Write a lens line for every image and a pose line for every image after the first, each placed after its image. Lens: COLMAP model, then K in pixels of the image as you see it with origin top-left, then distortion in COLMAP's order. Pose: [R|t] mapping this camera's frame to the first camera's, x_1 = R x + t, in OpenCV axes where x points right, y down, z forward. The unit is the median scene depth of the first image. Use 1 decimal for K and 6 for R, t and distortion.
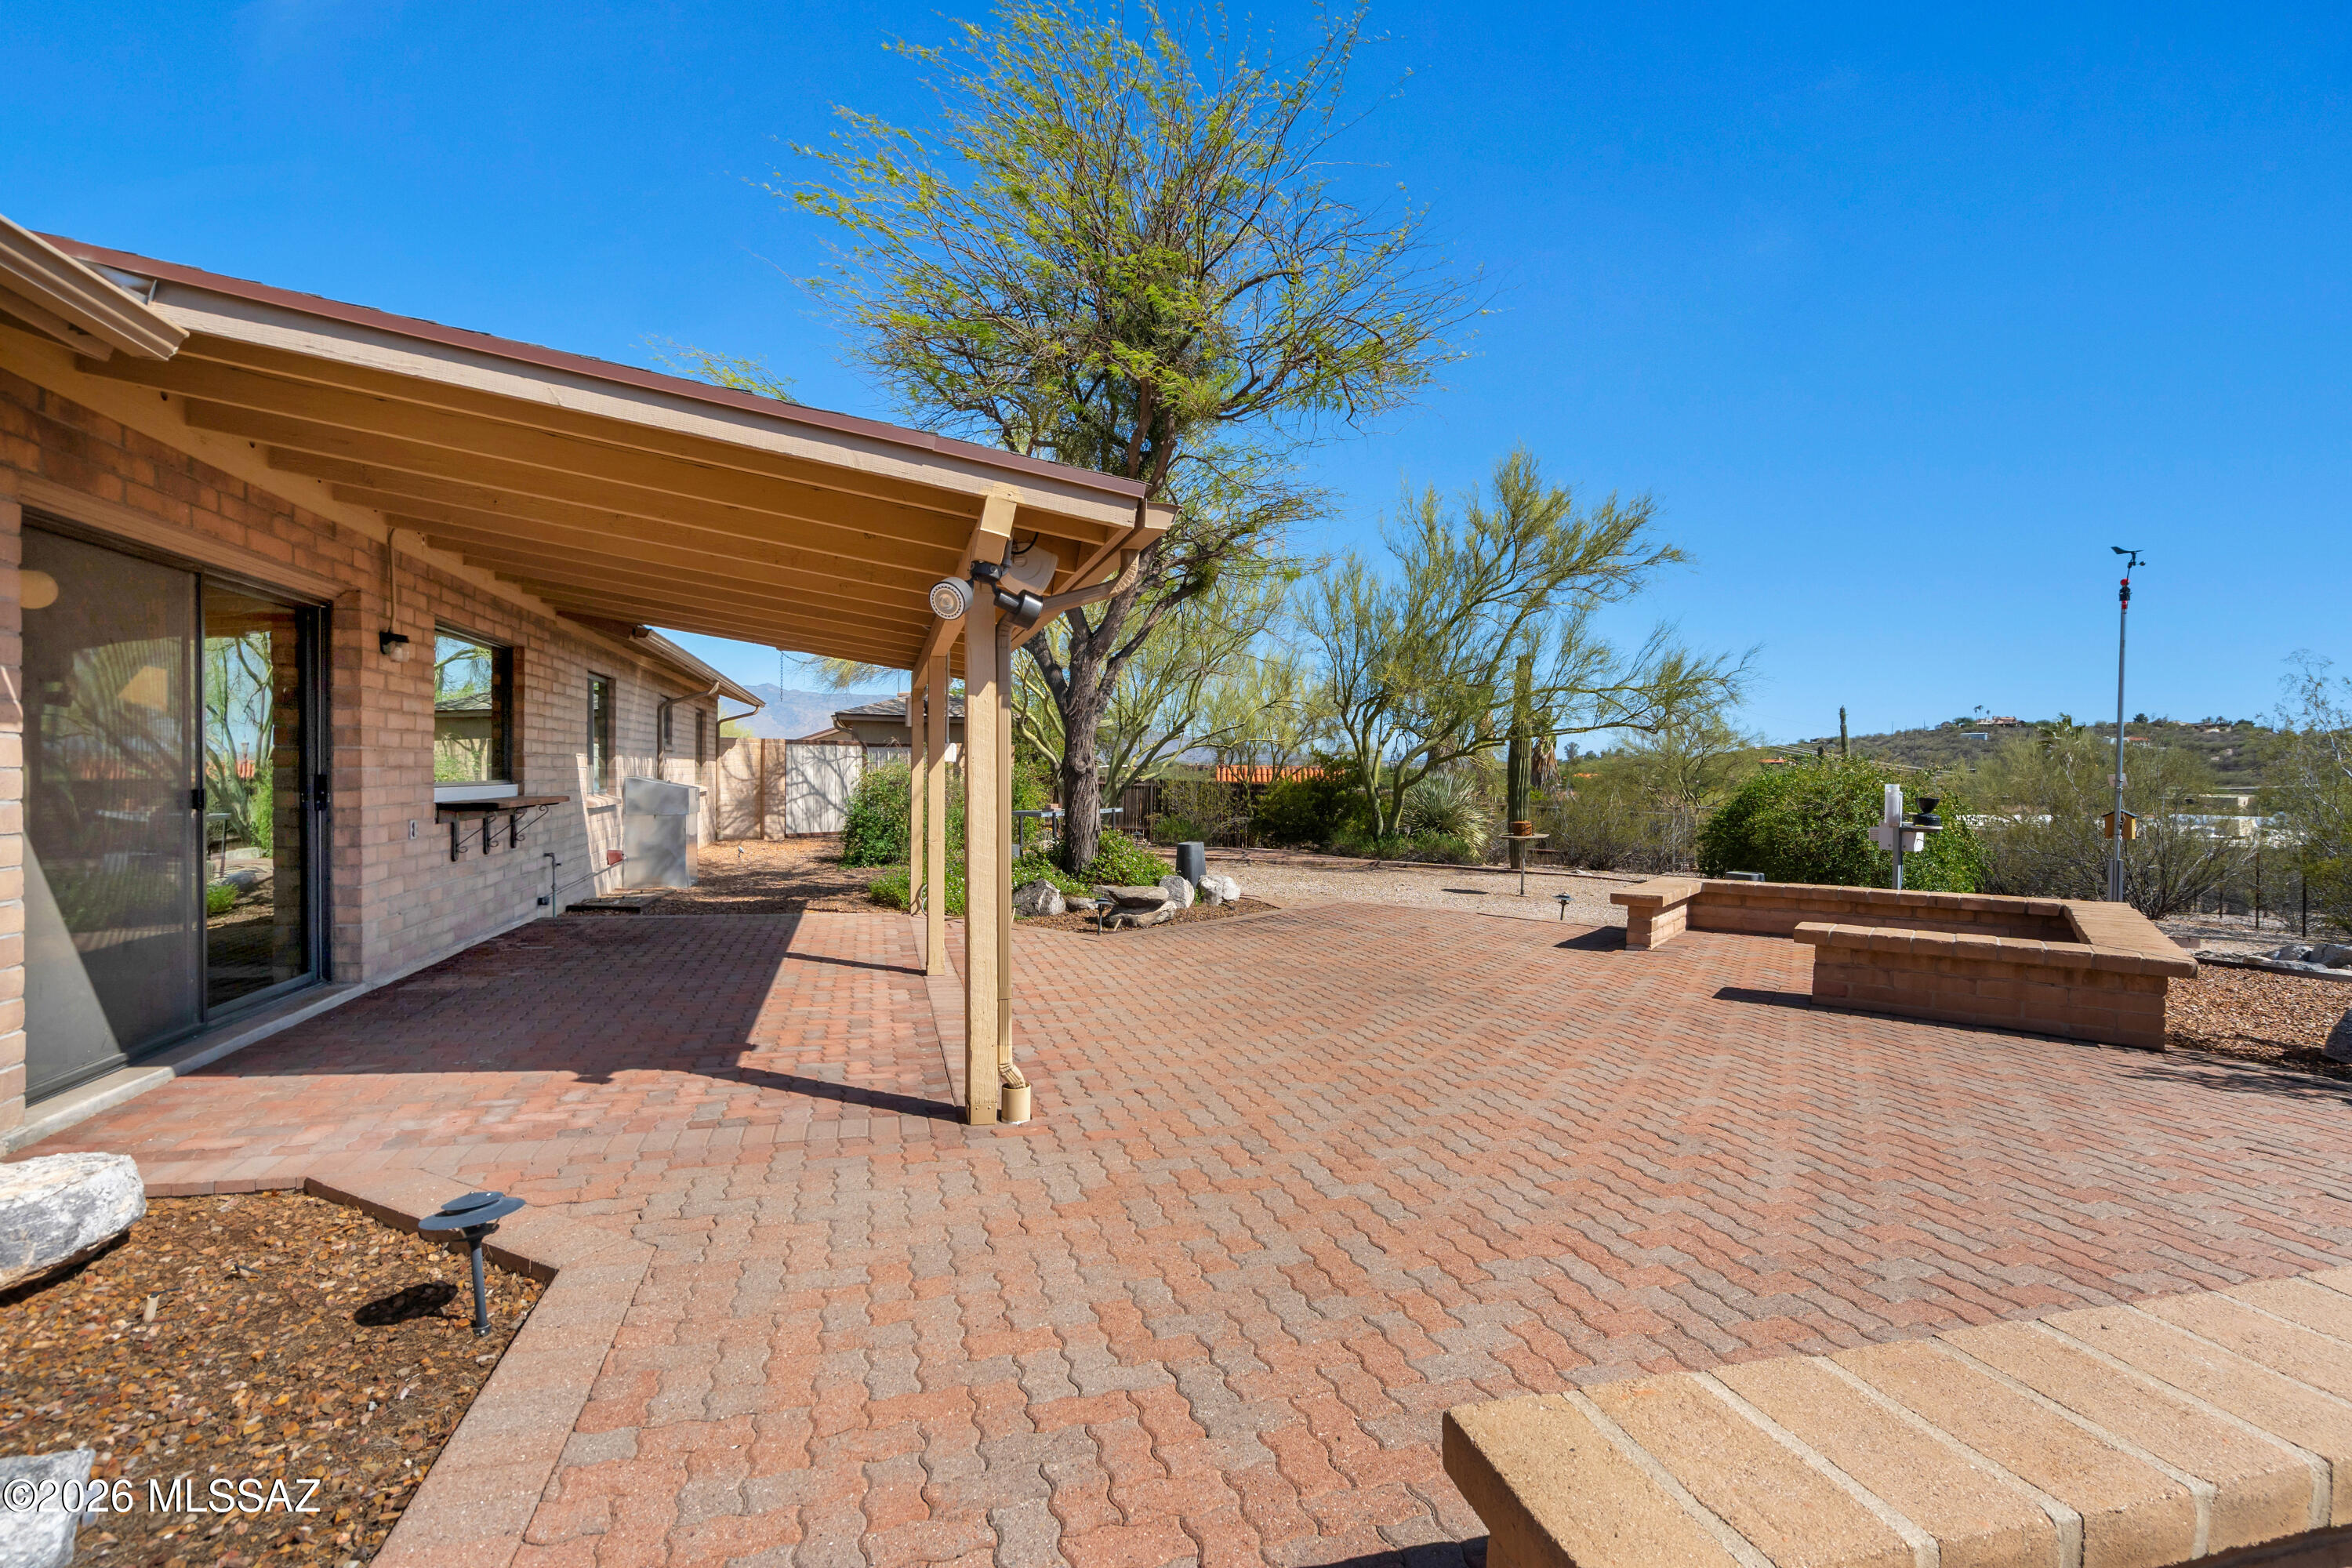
lens RADIAL K [[1172.6, 0, 1182.4], [0, 1172.6, 782.6], [0, 0, 1]] dist [0.004345, 0.000667]
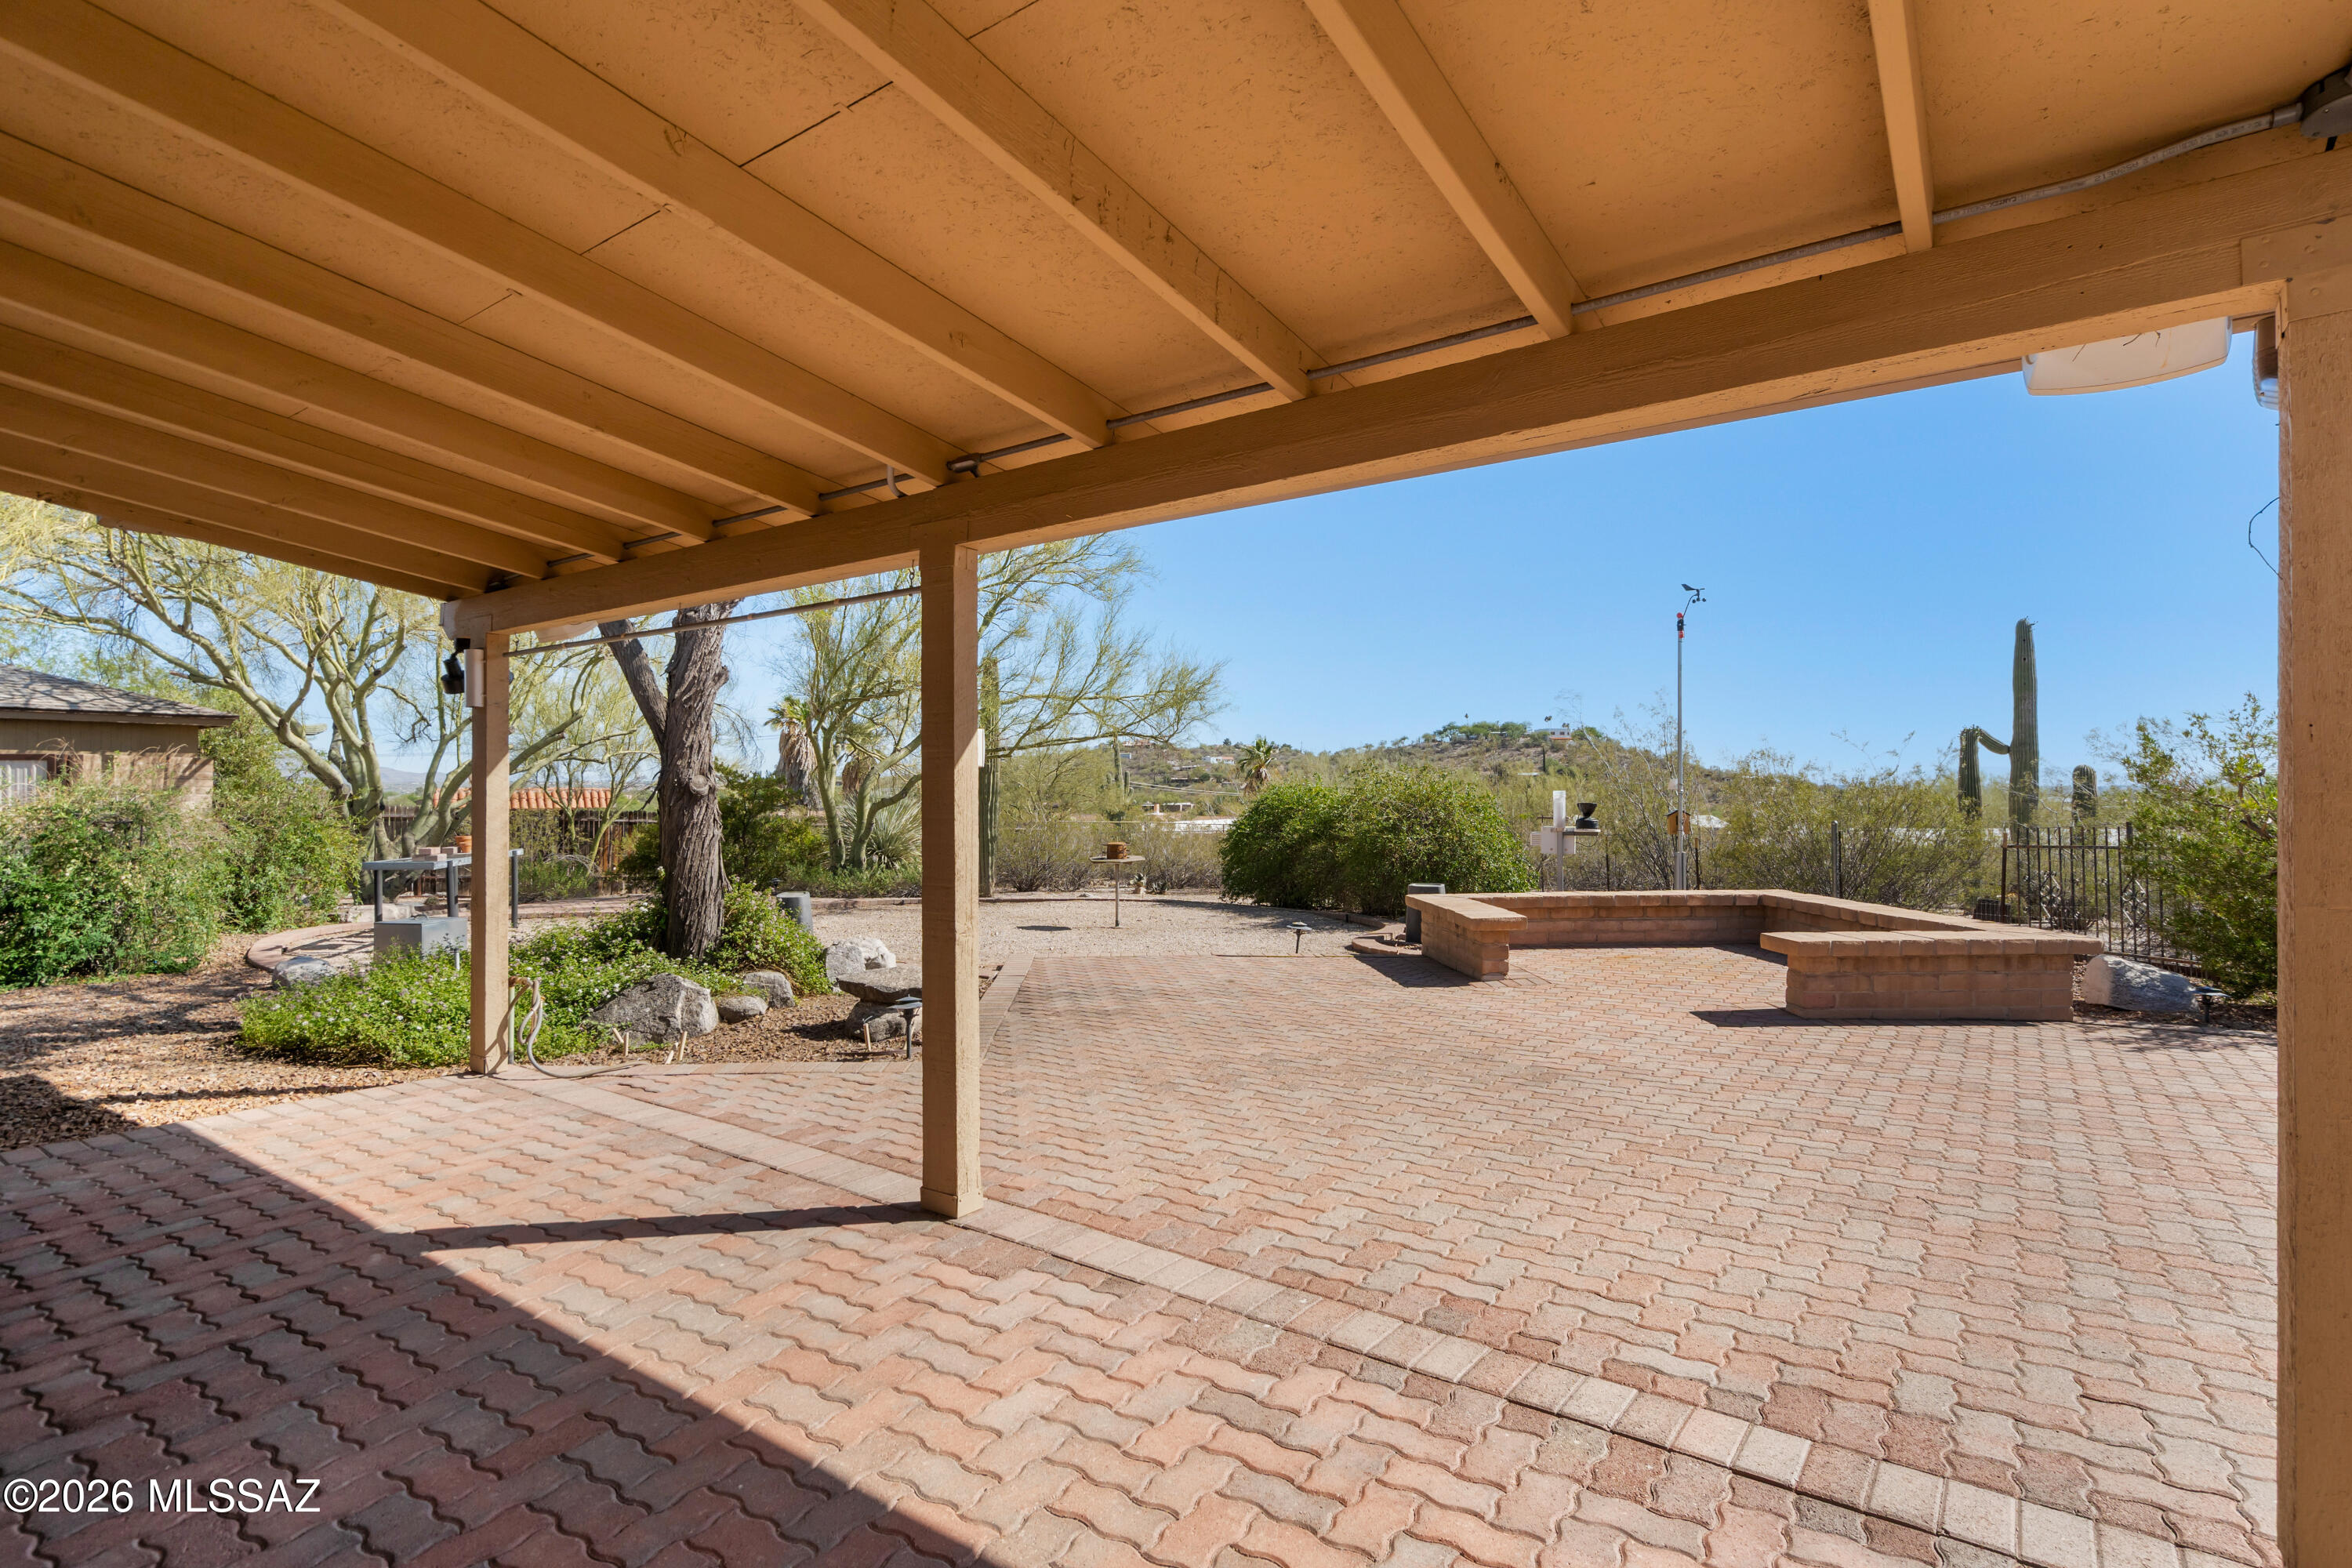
lens RADIAL K [[1172.6, 0, 1175.2], [0, 1172.6, 784.3], [0, 0, 1]] dist [0.004345, 0.000667]
pose [[0.768078, -0.010778, 0.640266, -0.319666], [0.020561, 0.999758, -0.007835, -0.003086], [-0.640026, 0.019182, 0.768113, 0.409675]]
